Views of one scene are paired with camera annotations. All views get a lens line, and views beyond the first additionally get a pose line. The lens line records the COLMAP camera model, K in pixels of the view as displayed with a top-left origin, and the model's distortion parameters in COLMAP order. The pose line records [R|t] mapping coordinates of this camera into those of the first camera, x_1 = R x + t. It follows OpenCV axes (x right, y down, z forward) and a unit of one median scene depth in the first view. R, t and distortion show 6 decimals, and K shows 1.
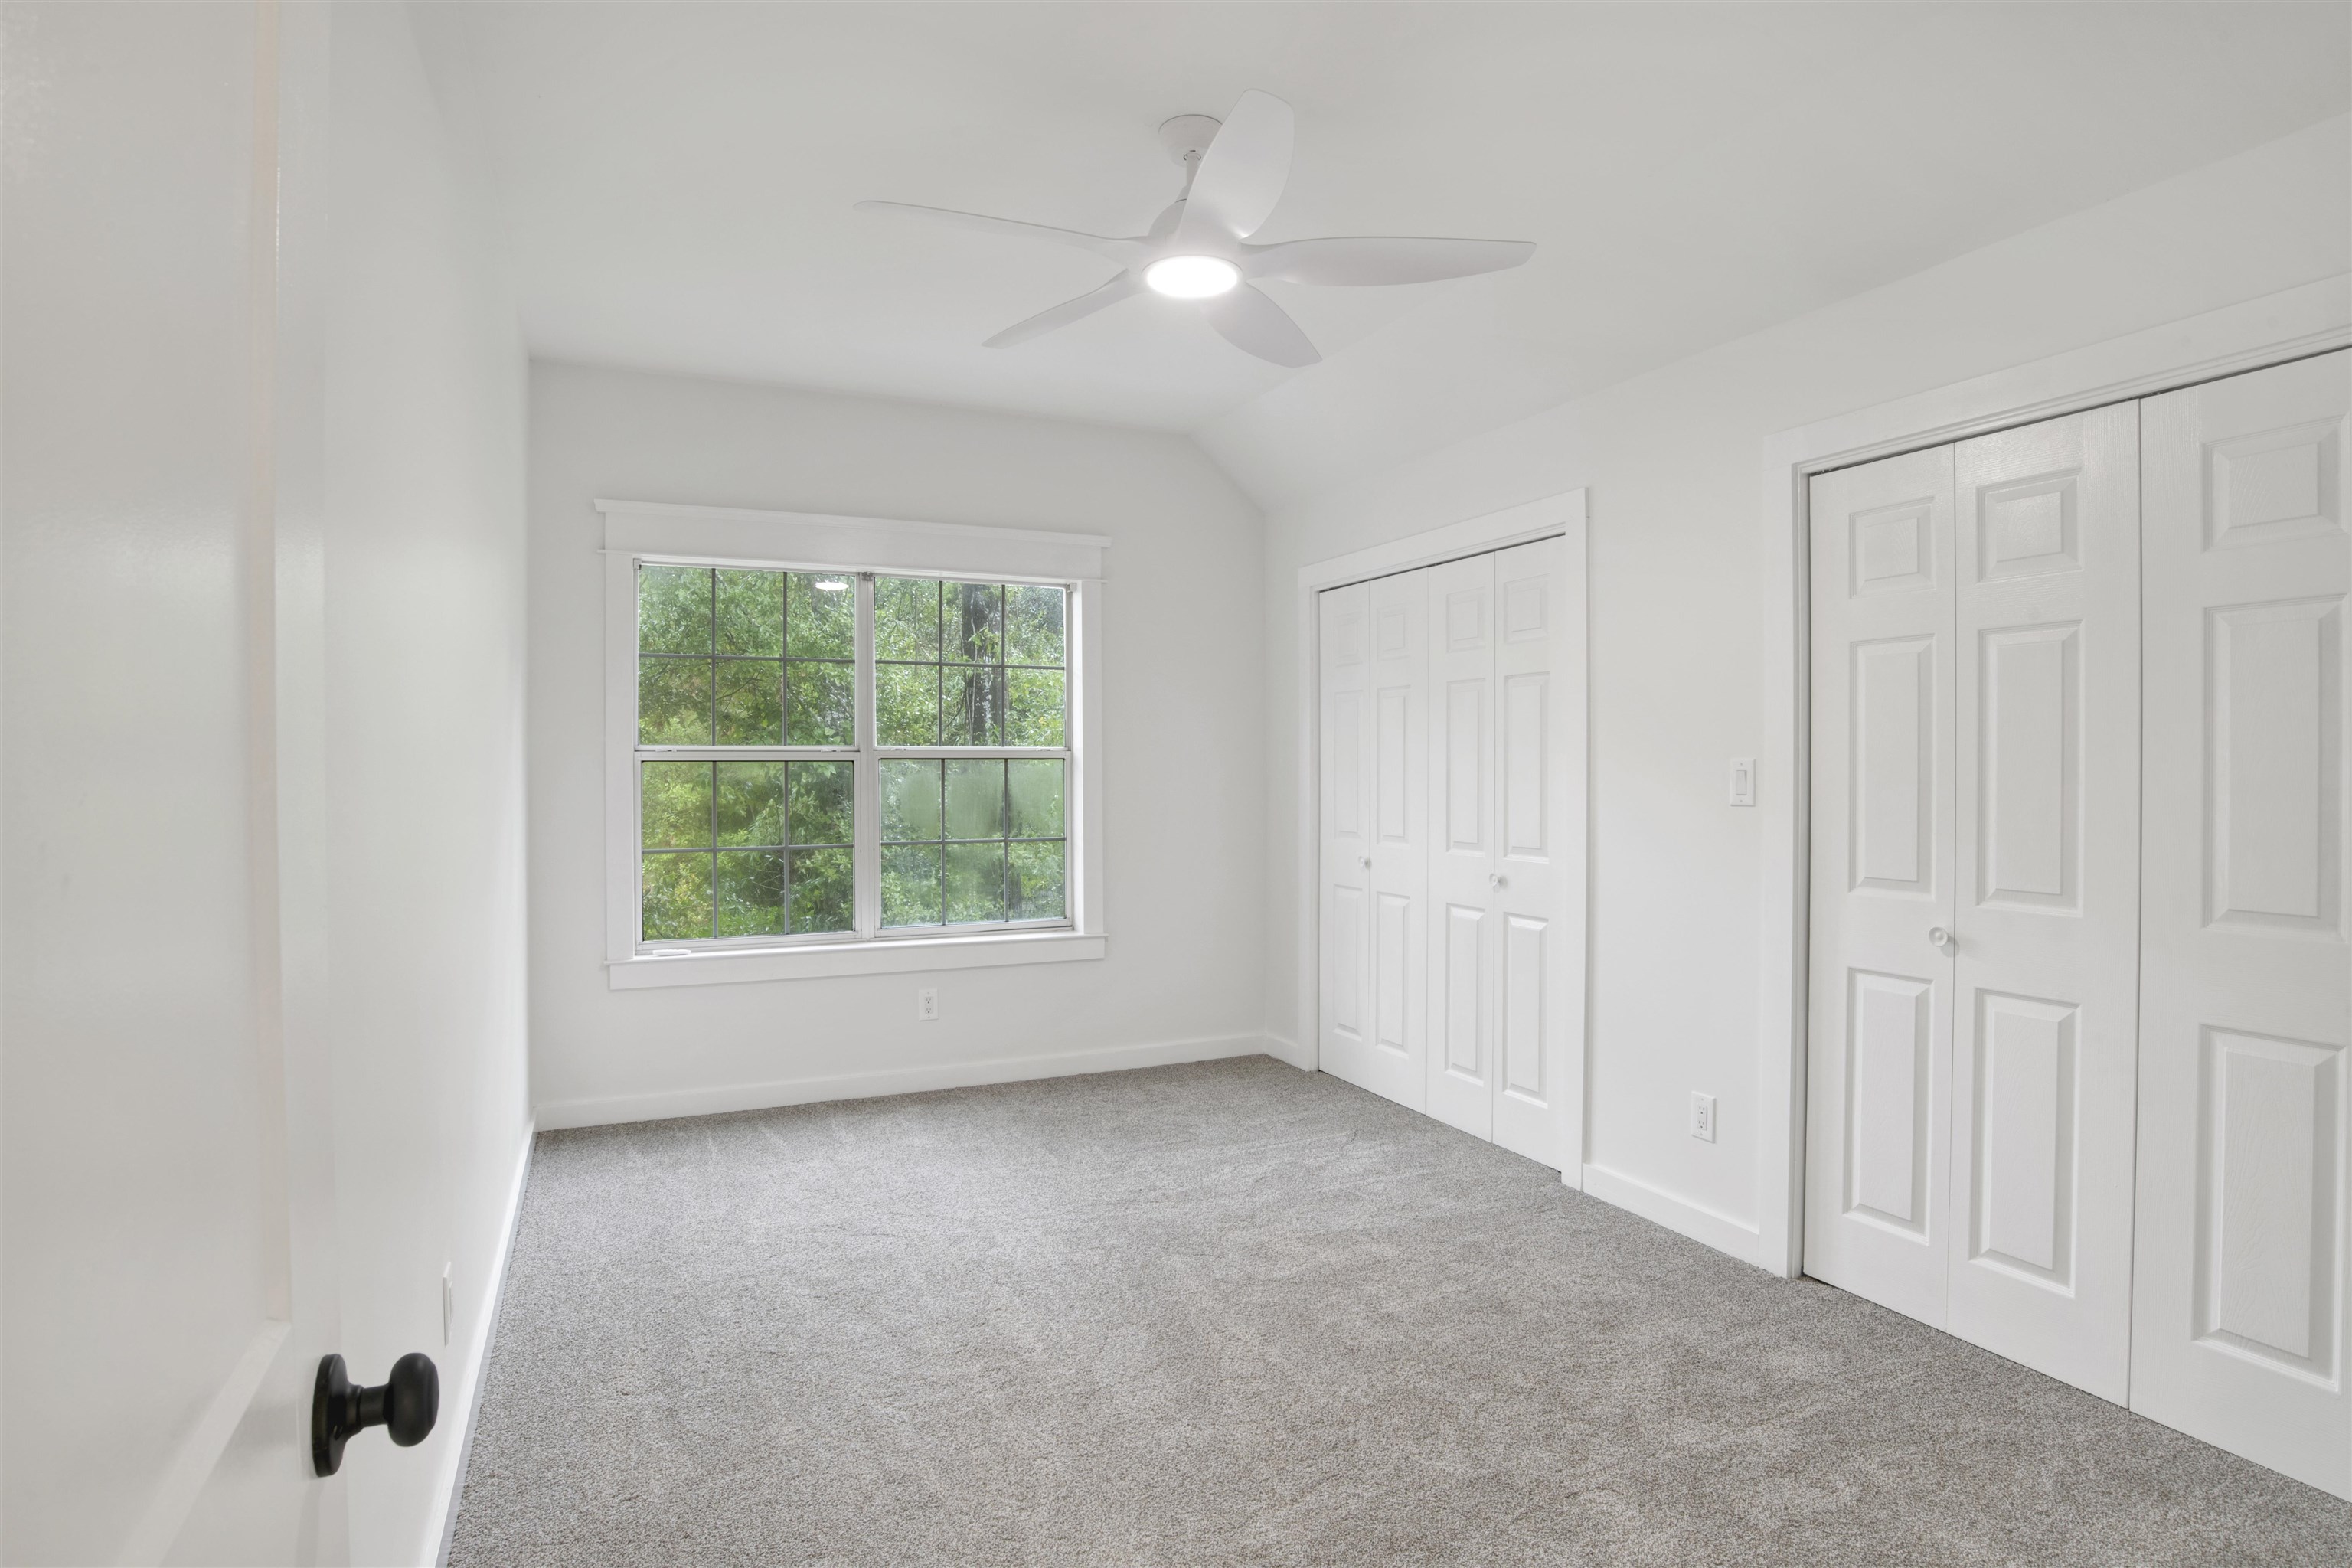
lens RADIAL K [[1239.2, 0, 1170.3], [0, 1239.2, 783.8], [0, 0, 1]] dist [-0.048587, 0.007841]
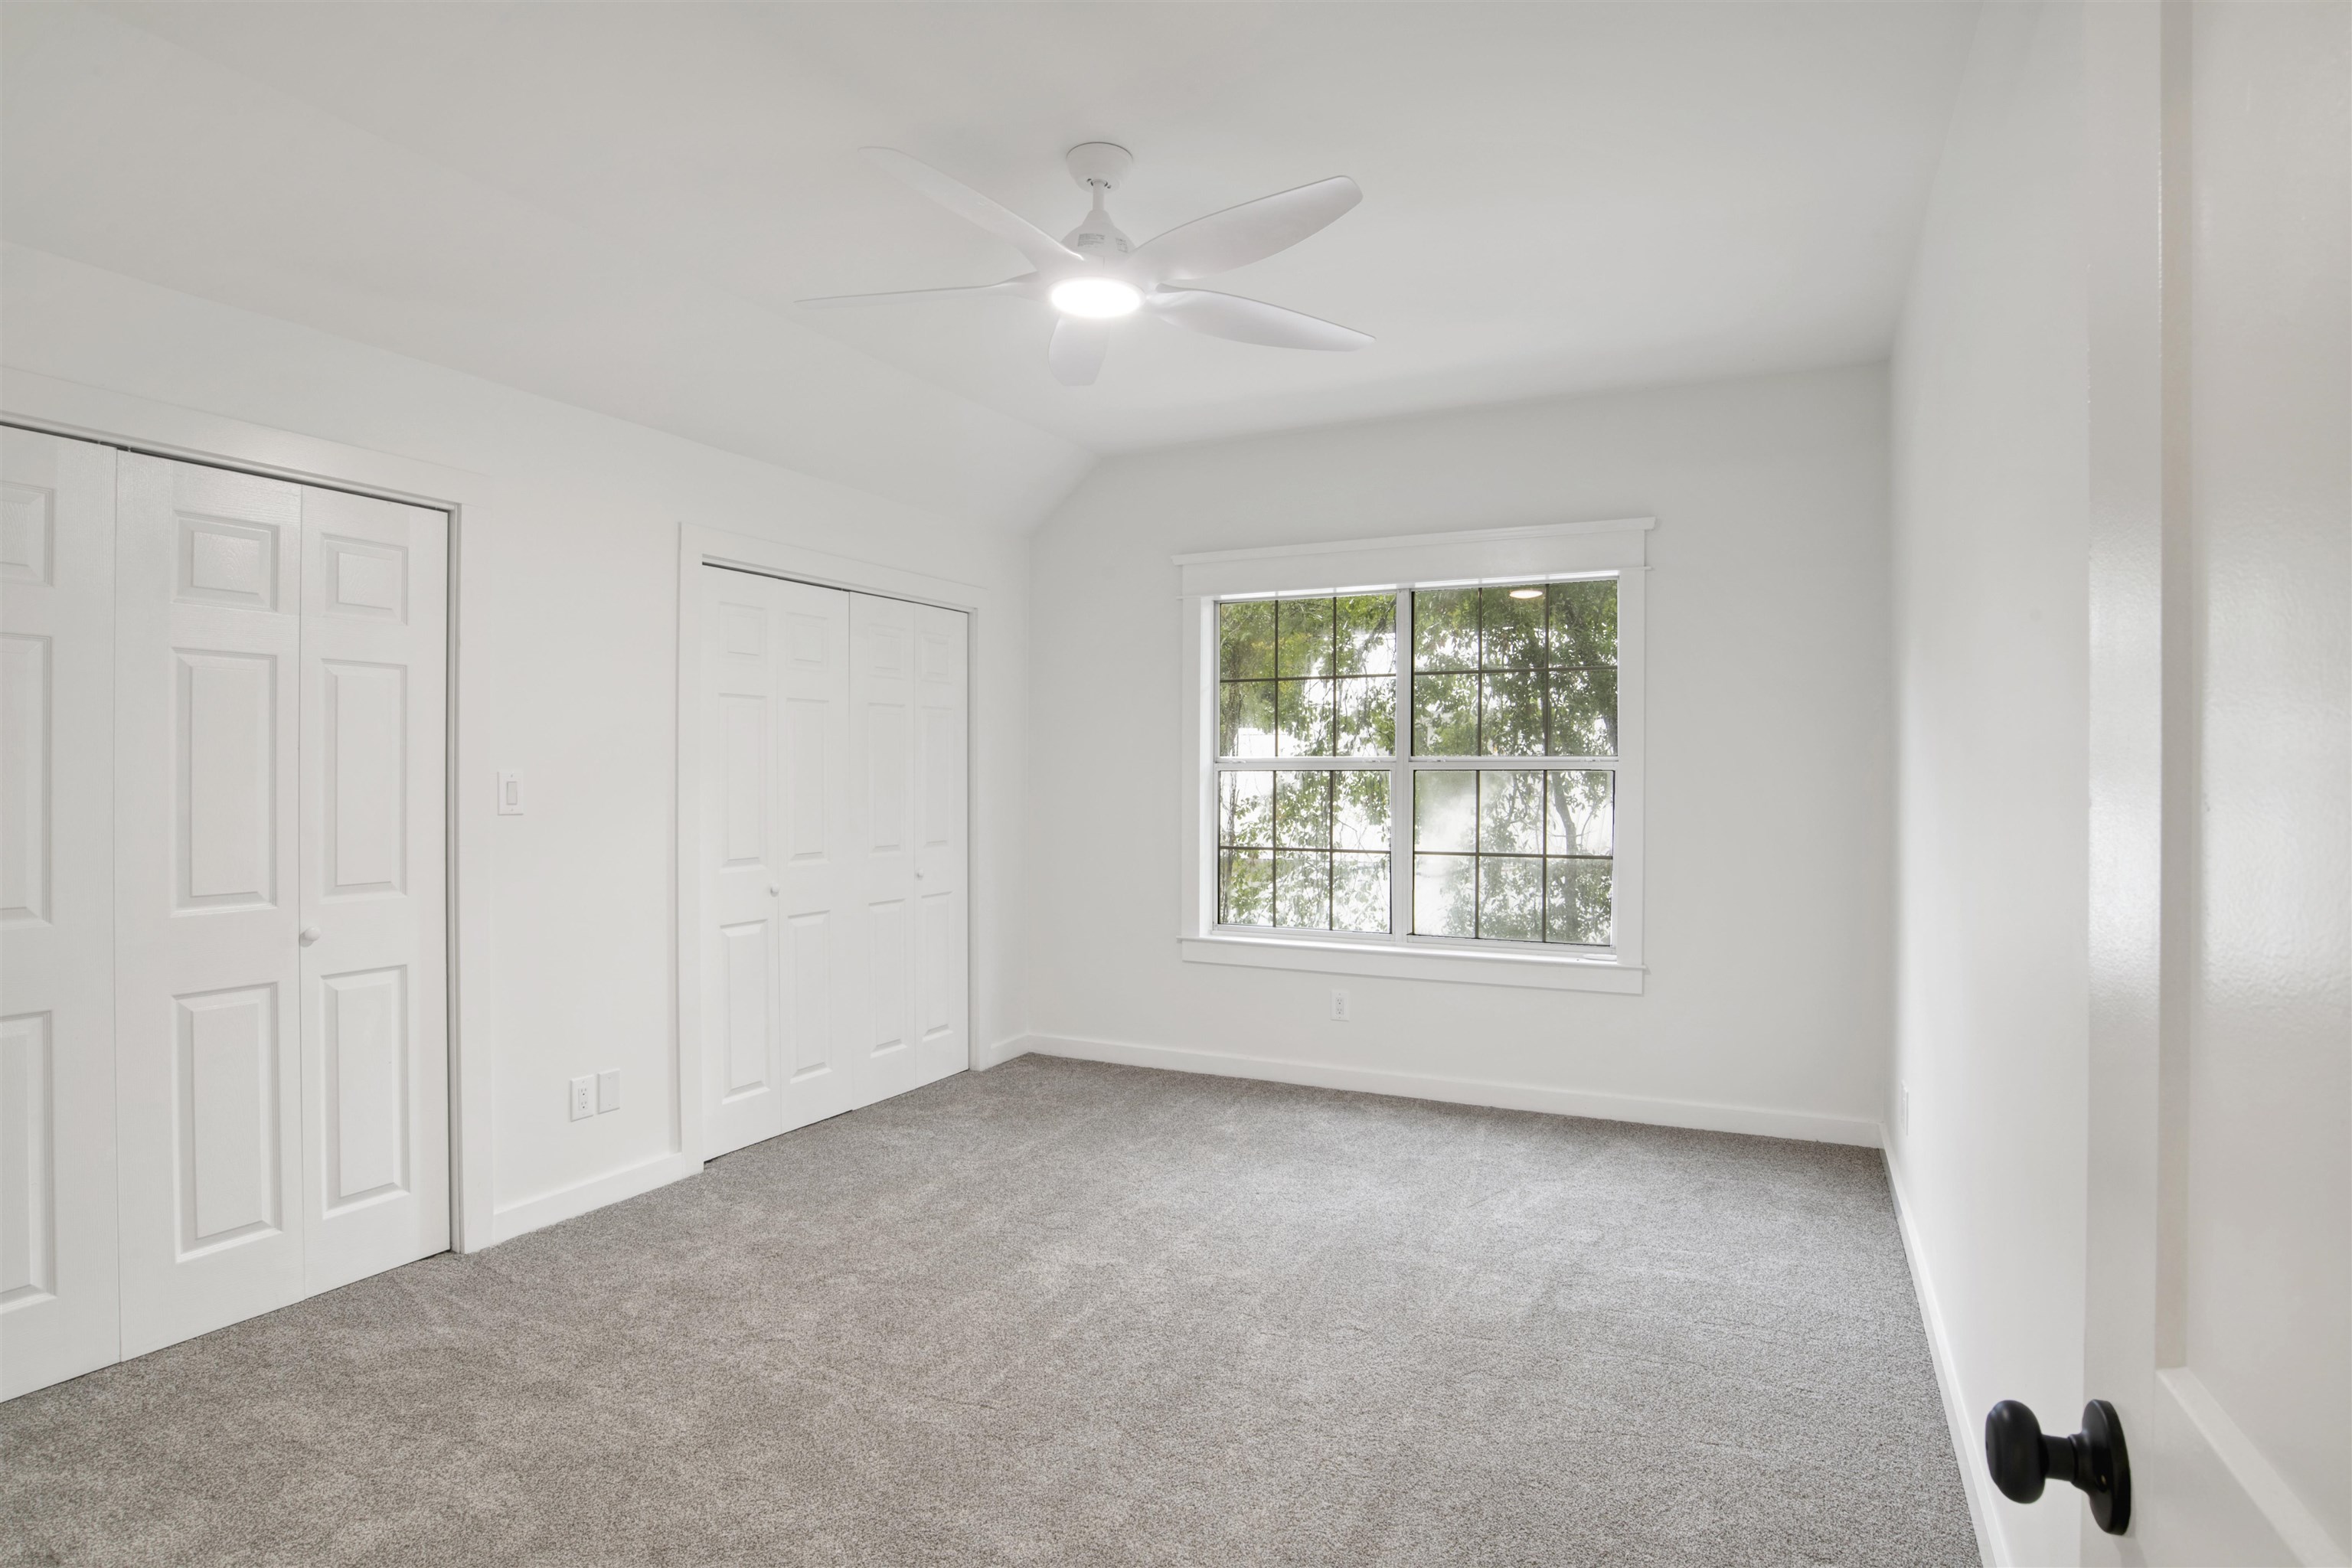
lens RADIAL K [[1239.2, 0, 1171.4], [0, 1239.2, 774.1], [0, 0, 1]] dist [-0.048587, 0.007841]
pose [[0.635417, 0.003462, -0.772161, 0.423114], [-0.016086, 0.999832, -0.008755, -0.002951], [0.772001, 0.017984, 0.635366, 0.188163]]
